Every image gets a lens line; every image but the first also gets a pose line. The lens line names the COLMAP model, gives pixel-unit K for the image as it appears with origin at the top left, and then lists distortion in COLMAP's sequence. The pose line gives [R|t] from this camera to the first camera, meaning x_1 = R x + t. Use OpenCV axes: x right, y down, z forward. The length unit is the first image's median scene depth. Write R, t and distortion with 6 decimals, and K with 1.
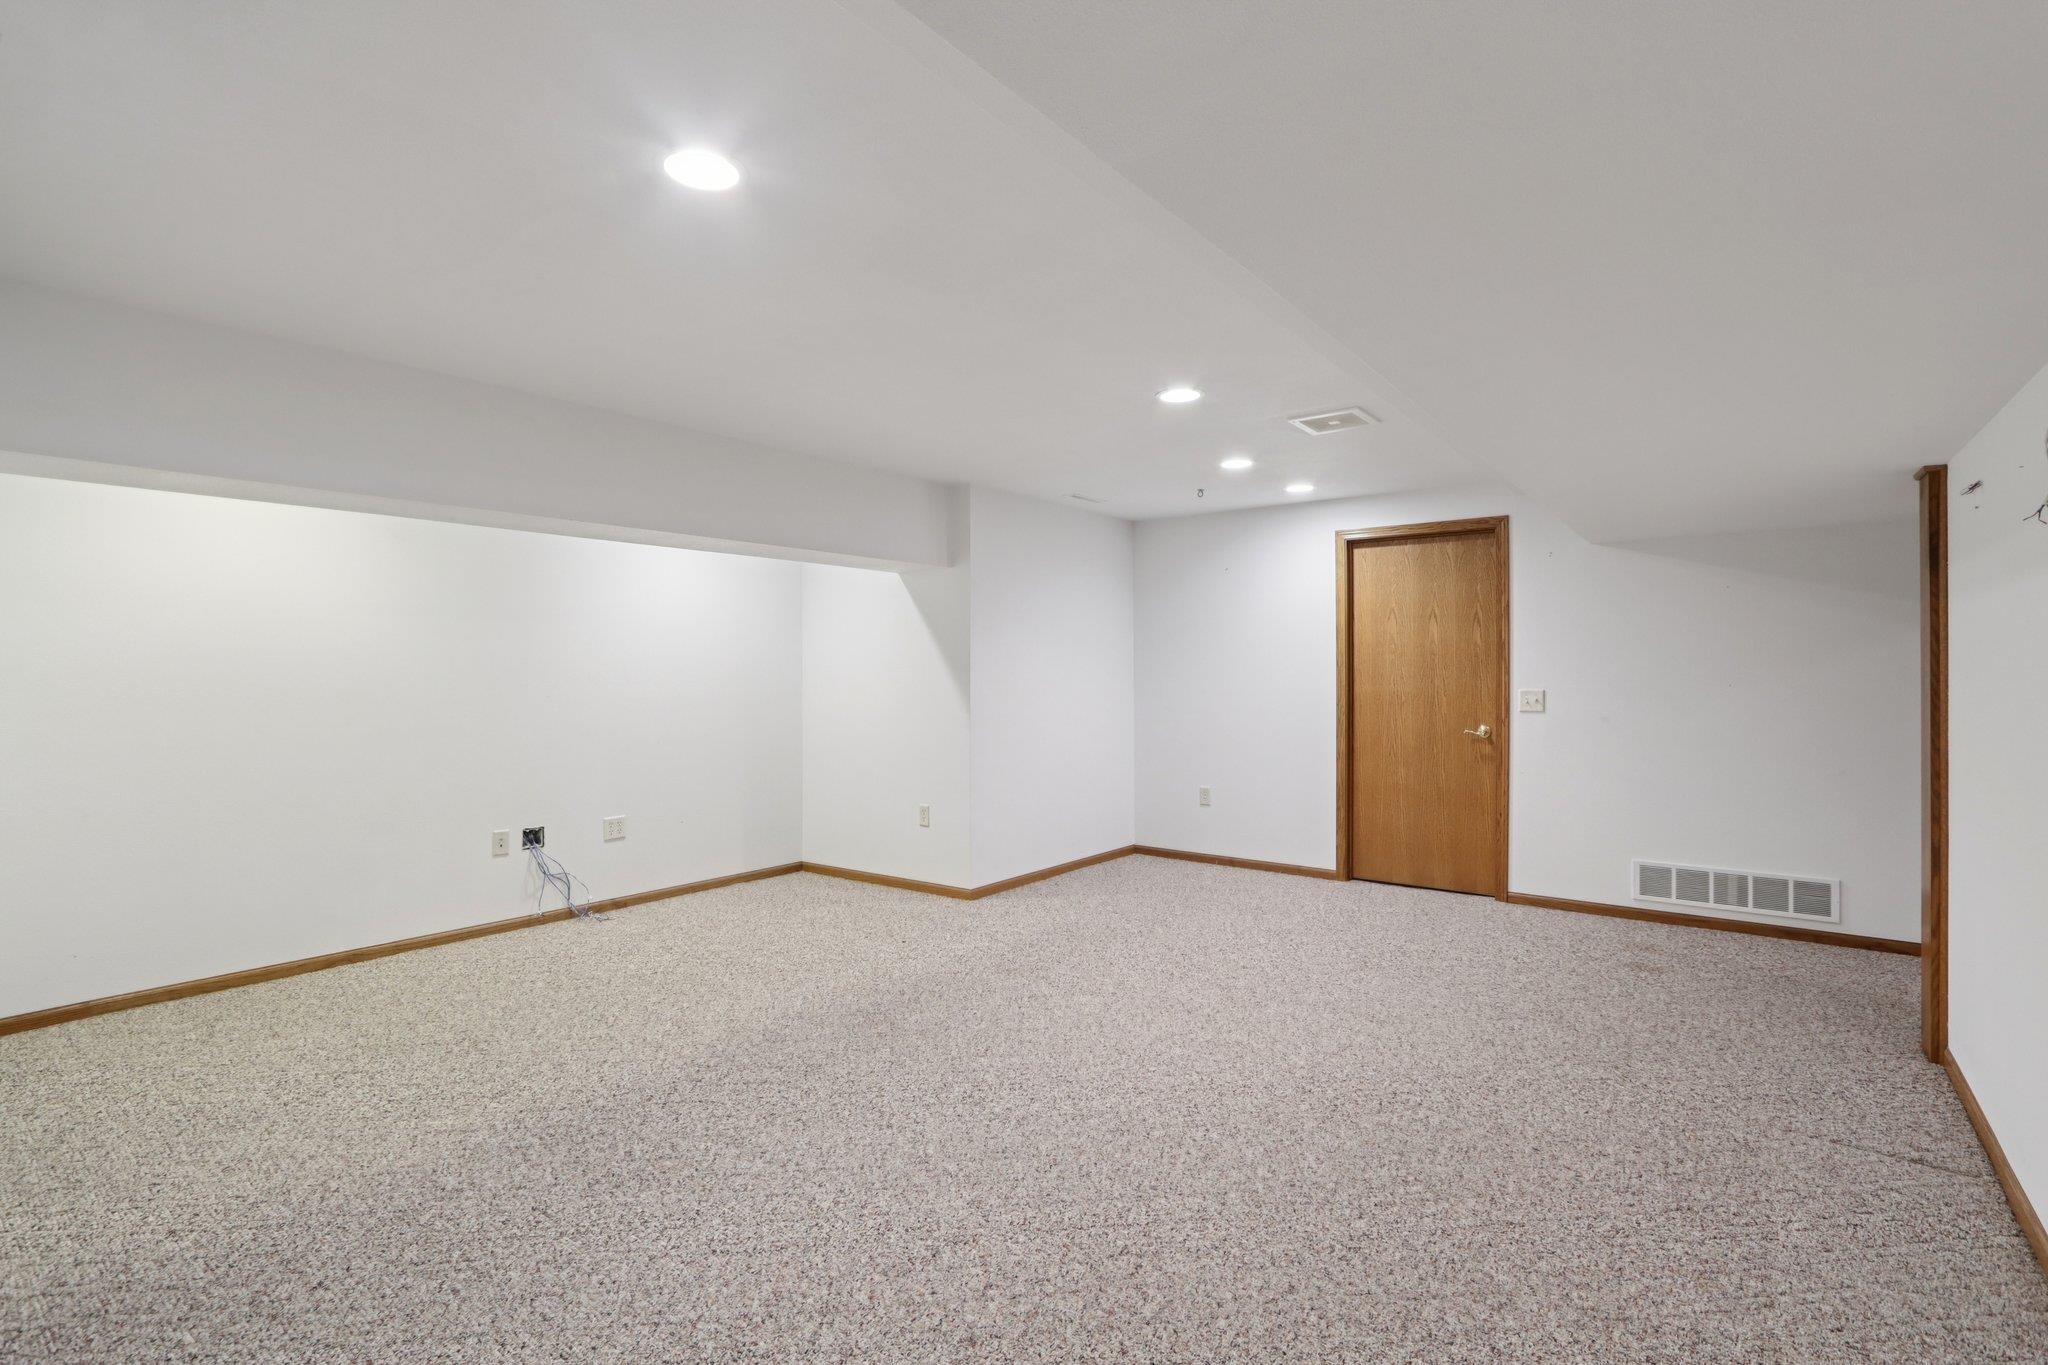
lens RADIAL K [[950.2, 0, 1019.6], [0, 950.2, 670.2], [0, 0, 1]] dist [-0.013171, 0.001574]
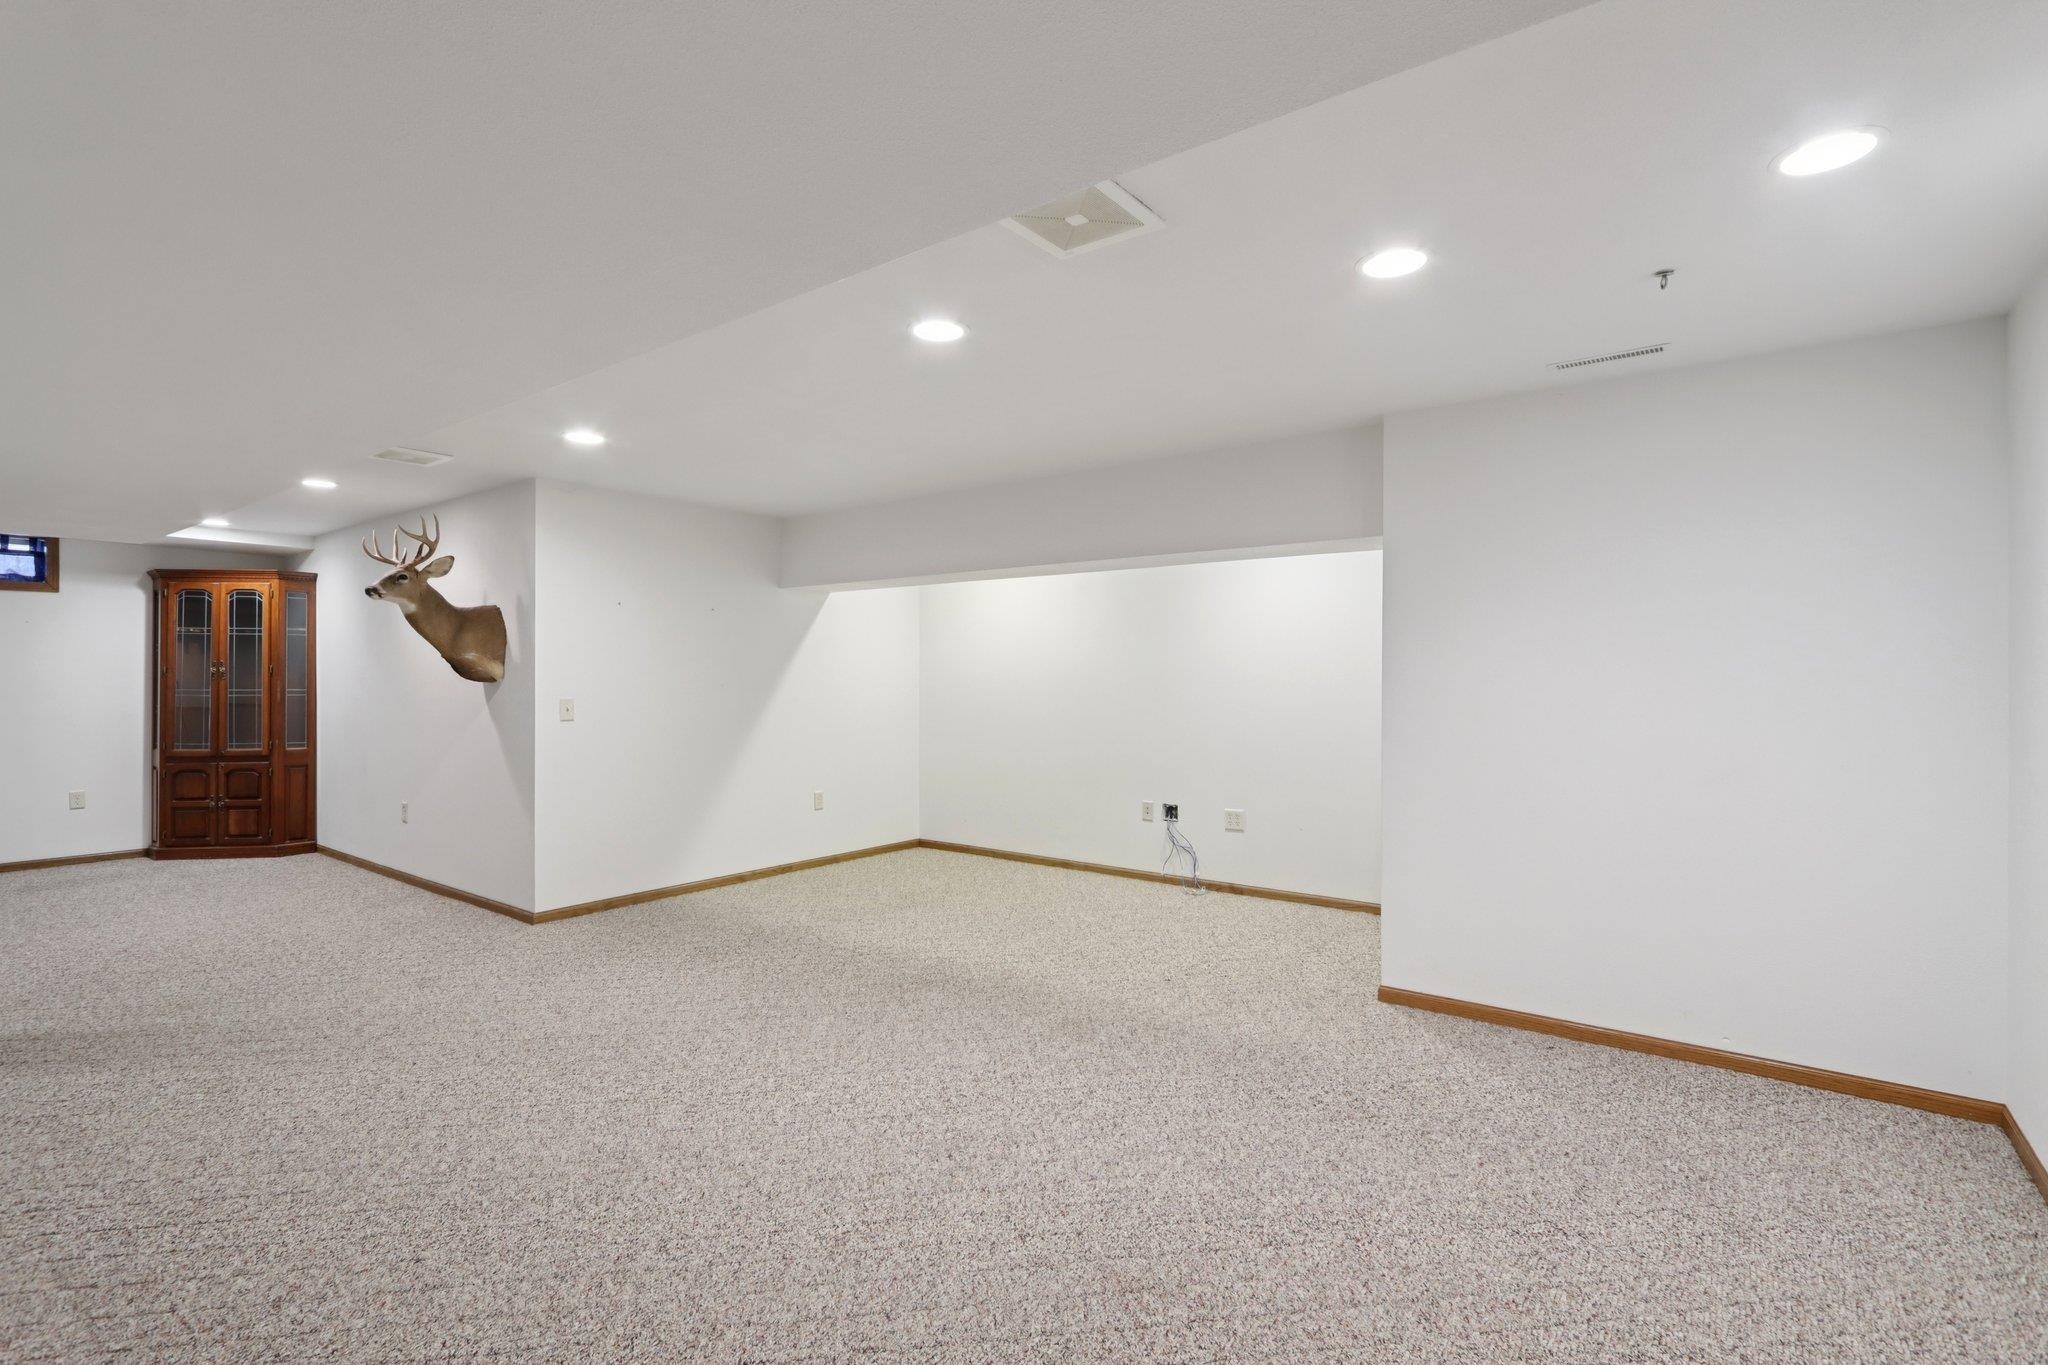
lens RADIAL K [[950.2, 0, 1018.1], [0, 950.2, 674.2], [0, 0, 1]] dist [-0.013171, 0.001574]
pose [[-0.003397, -0.004423, -0.999984, 0.727571], [0.005103, 0.999977, -0.004441, 0.001799], [0.999981, -0.005118, -0.003375, 0.813667]]
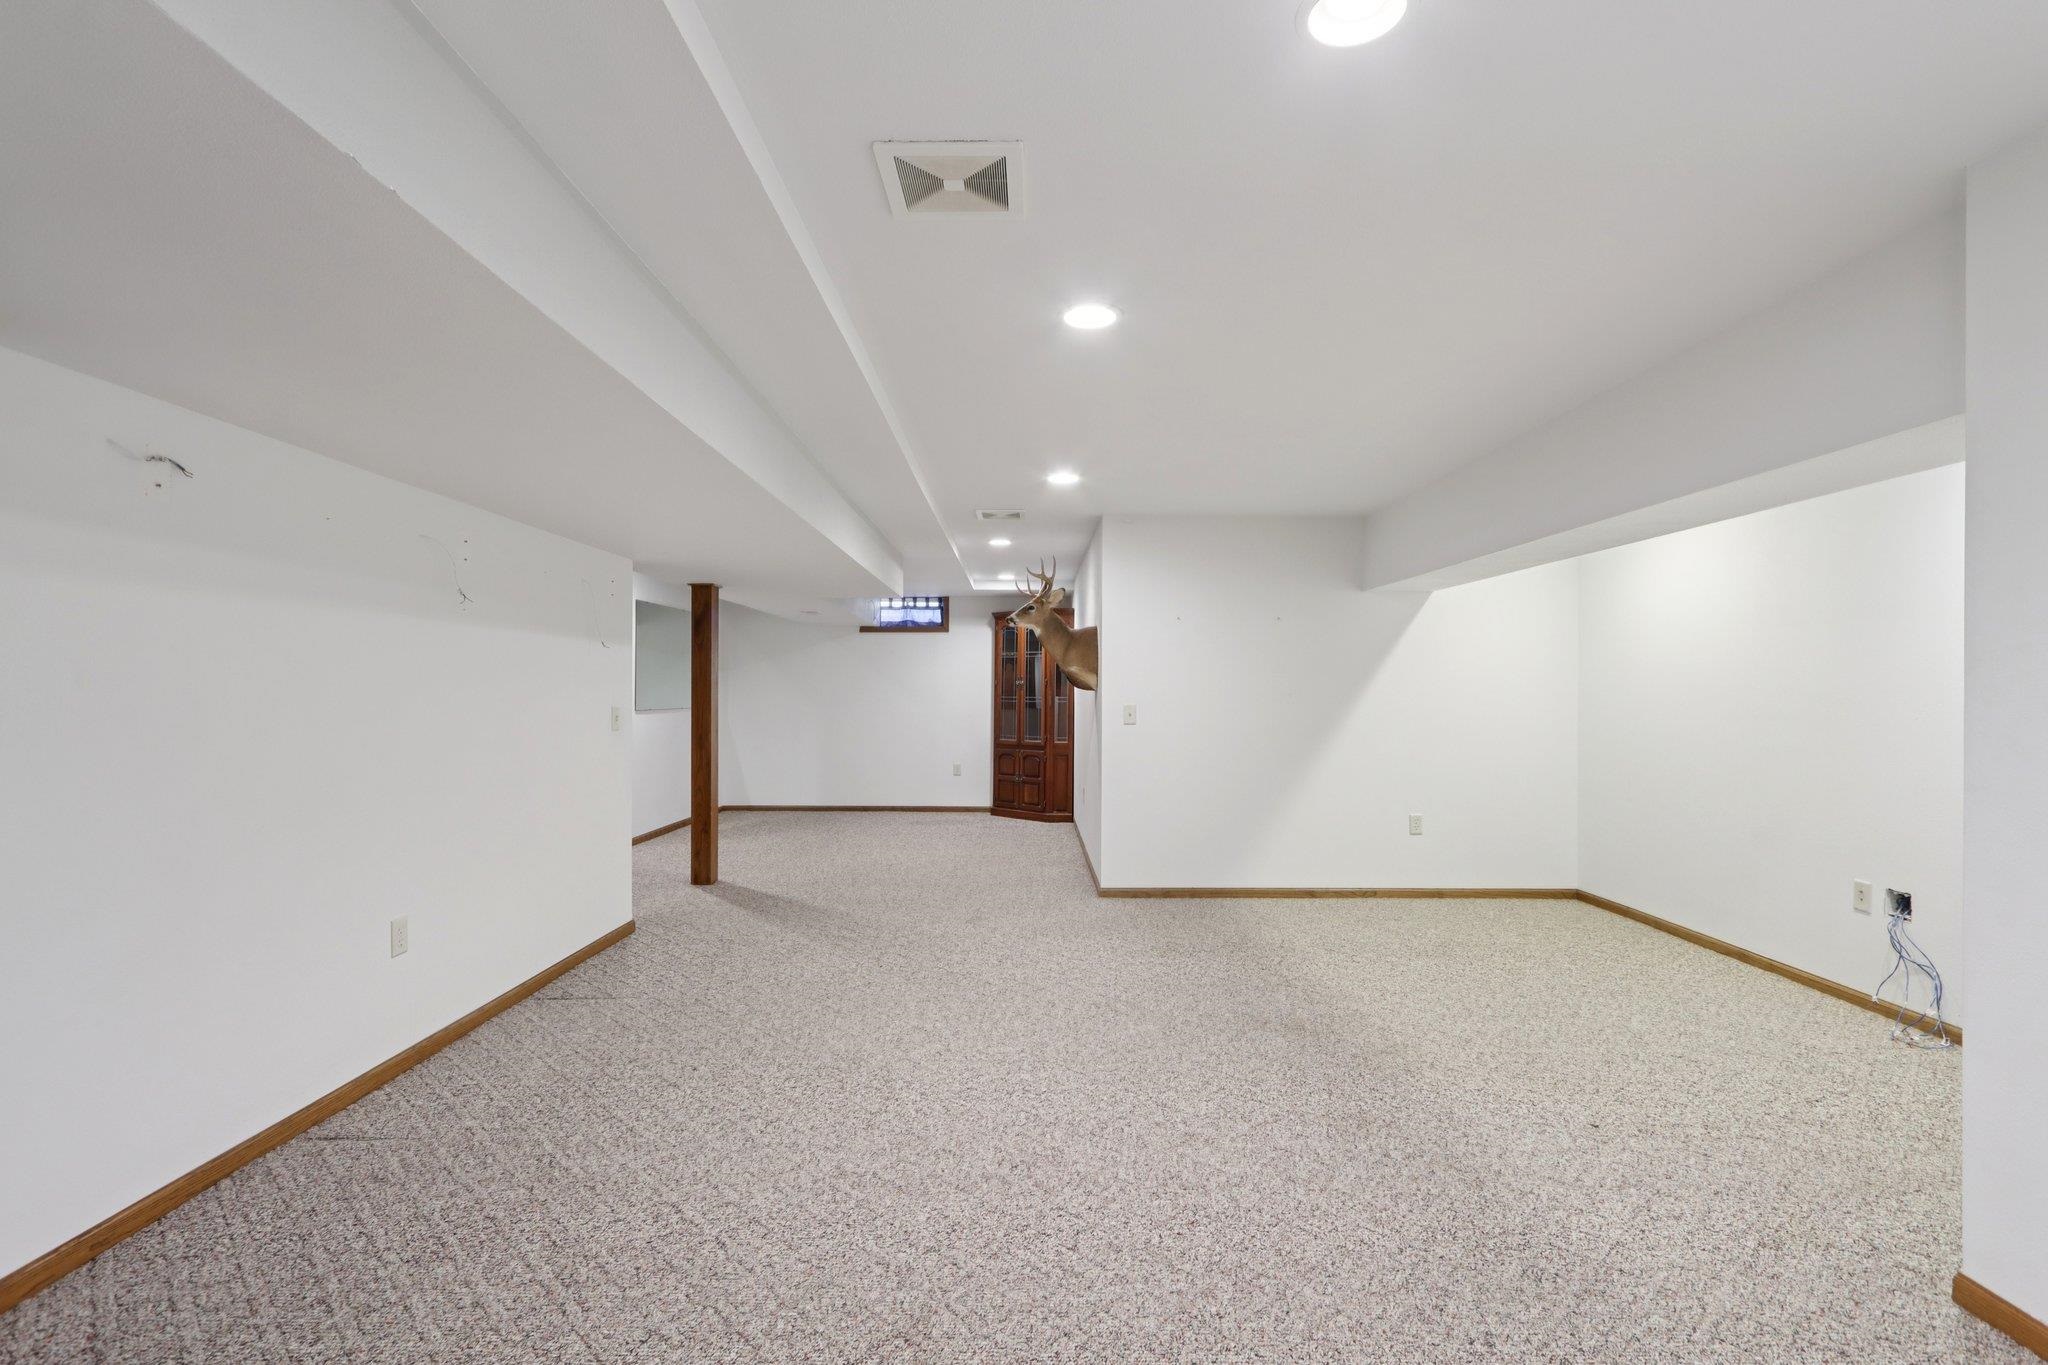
lens RADIAL K [[950.2, 0, 1012.2], [0, 950.2, 691.8], [0, 0, 1]] dist [-0.013171, 0.001574]
pose [[-0.804624, -0.003602, -0.593774, 0.503957], [-0.000424, 0.999985, -0.005491, 0.012344], [0.593785, -0.004166, -0.804613, 1.192709]]
